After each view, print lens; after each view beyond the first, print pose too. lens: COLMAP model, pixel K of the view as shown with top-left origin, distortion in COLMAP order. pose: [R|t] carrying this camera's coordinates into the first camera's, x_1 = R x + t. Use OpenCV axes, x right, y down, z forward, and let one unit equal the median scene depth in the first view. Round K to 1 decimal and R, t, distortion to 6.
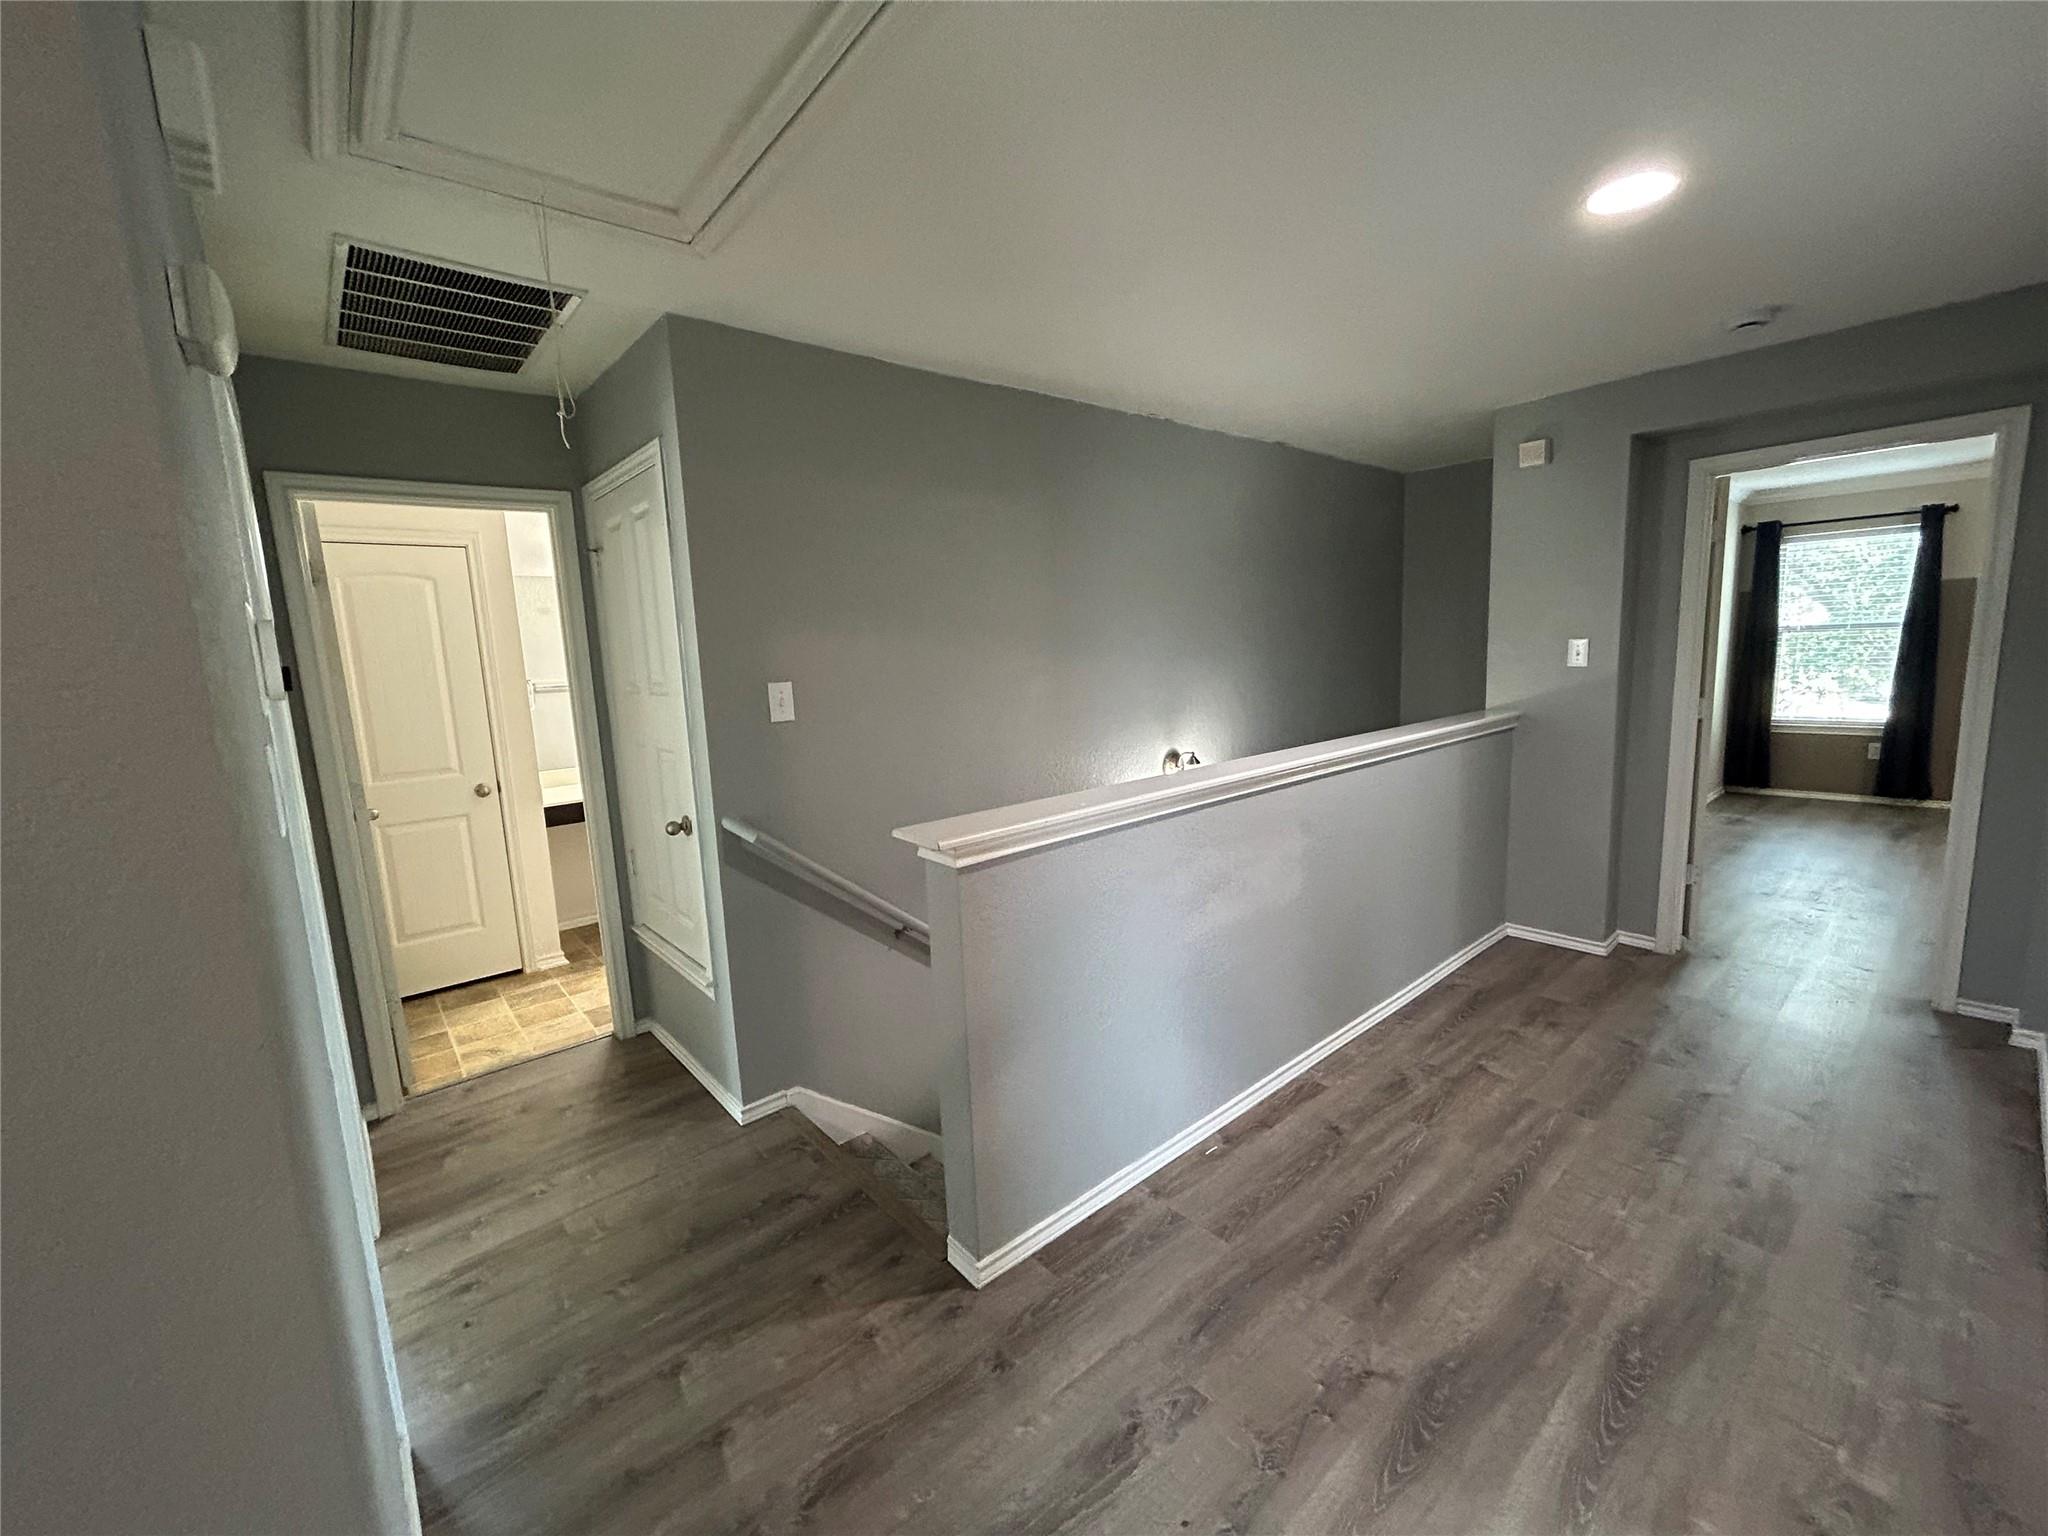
lens RADIAL K [[827.1, 0, 1033.0], [0, 827.1, 768.1], [0, 0, 1]] dist [-0.003054, 0.002292]
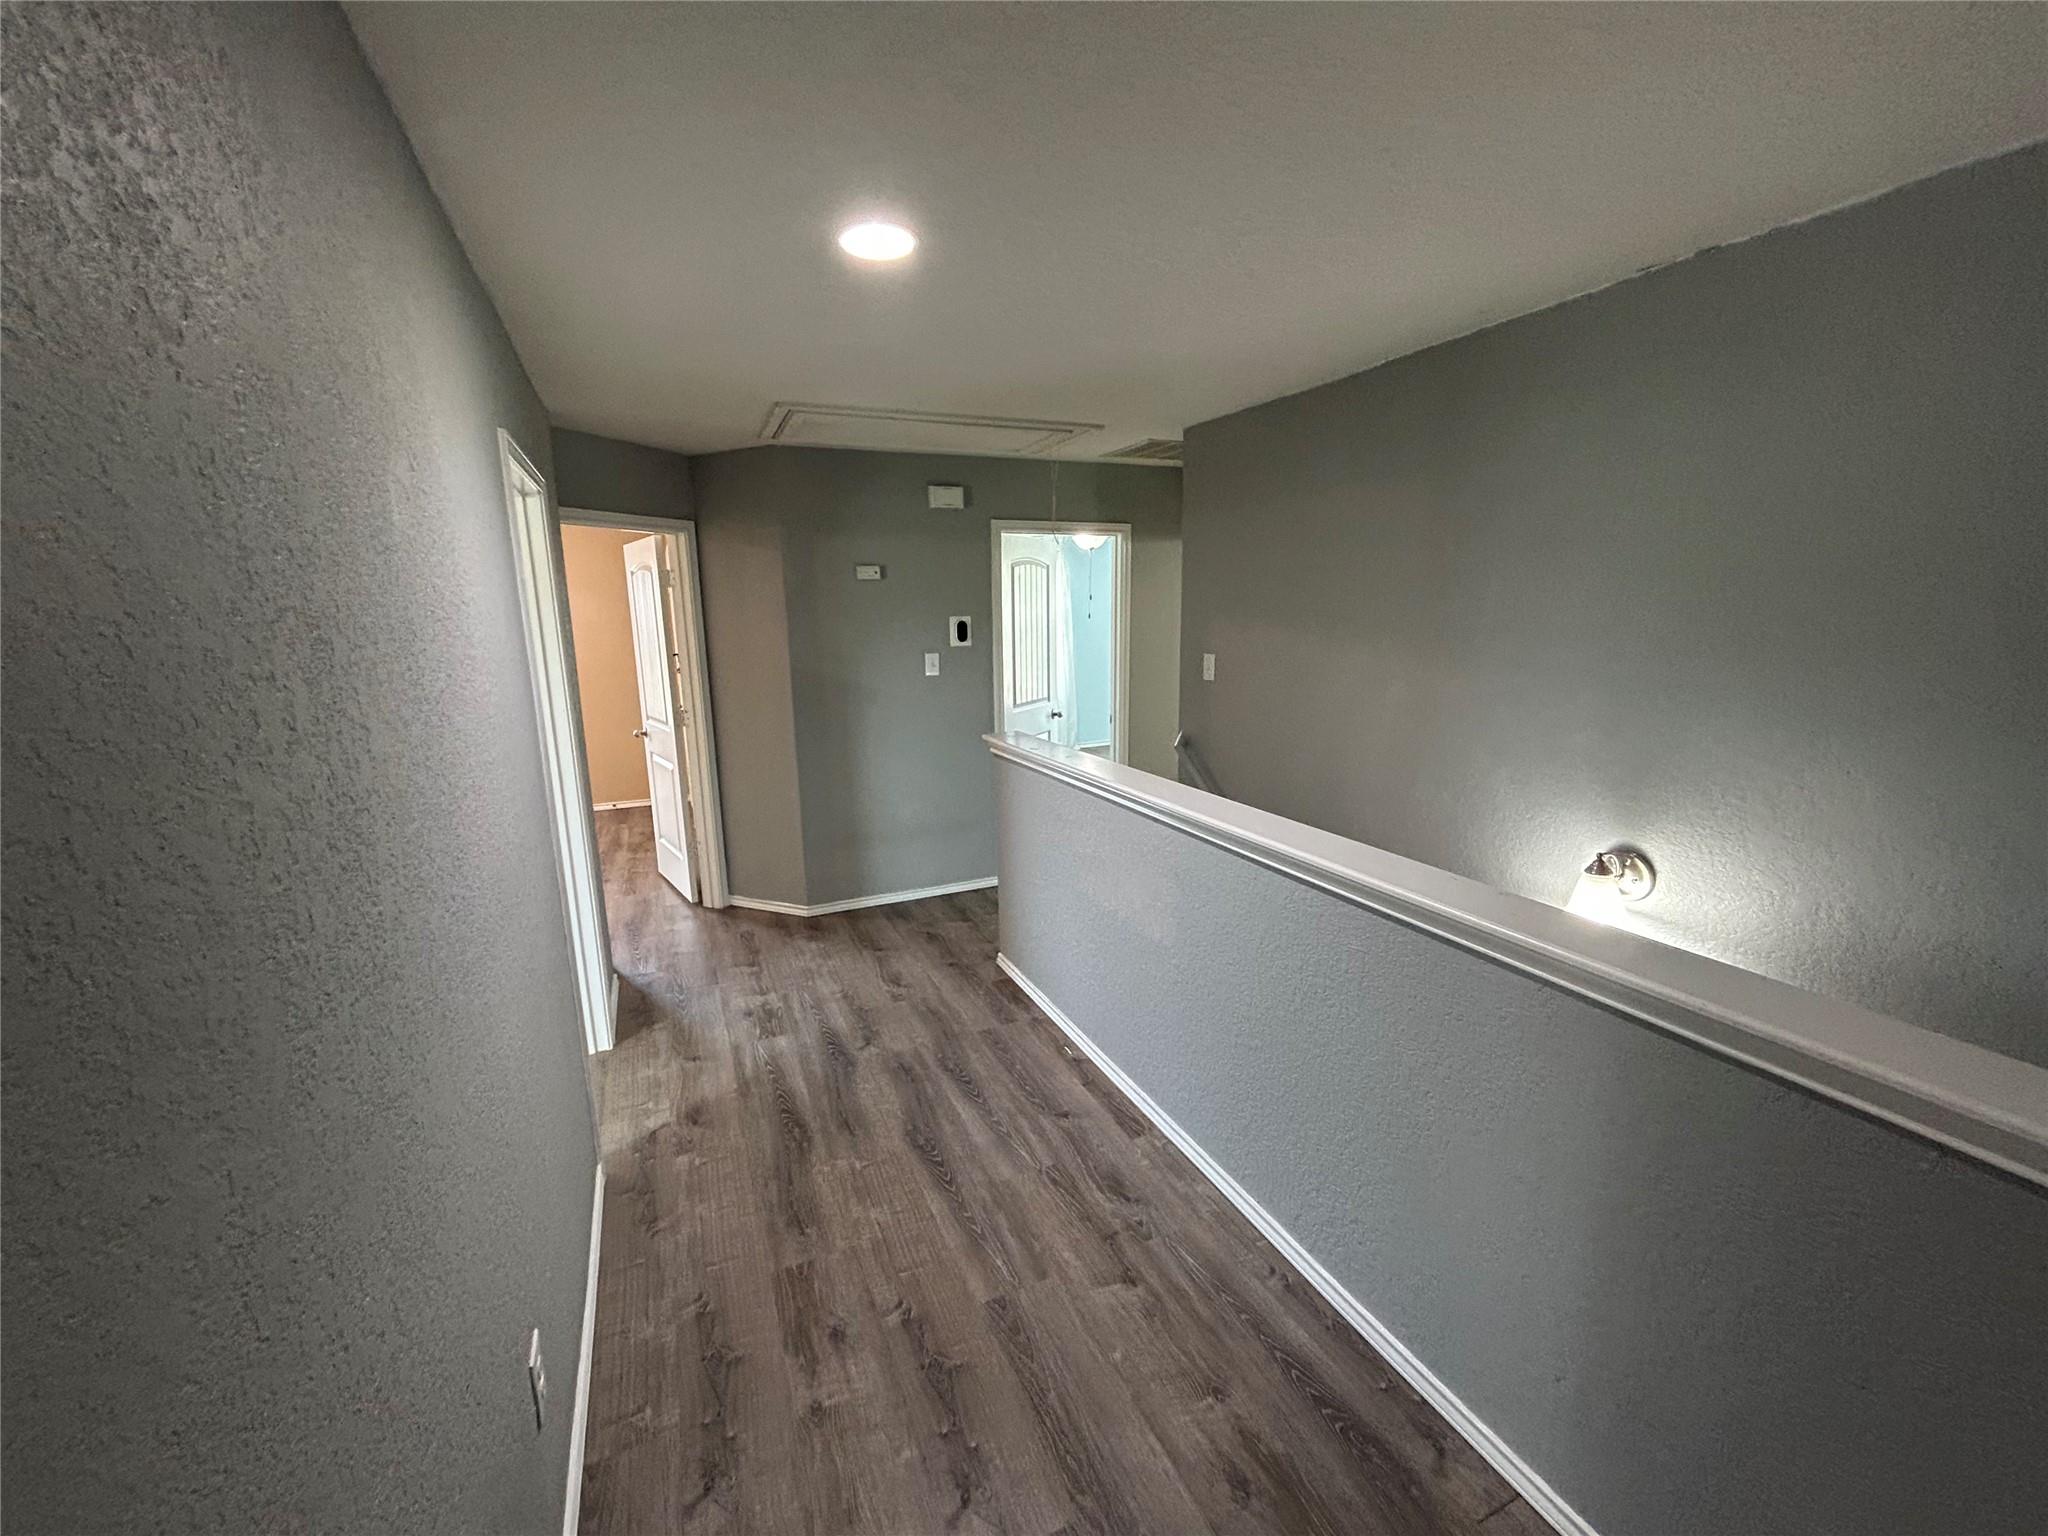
lens RADIAL K [[827.1, 0, 1022.4], [0, 827.1, 766.0], [0, 0, 1]] dist [-0.003054, 0.002292]
pose [[-0.289408, 0.242945, -0.925862, 1.335937], [-0.100959, 0.954113, 0.281916, -0.324104], [0.951867, 0.175063, -0.251600, 1.184480]]
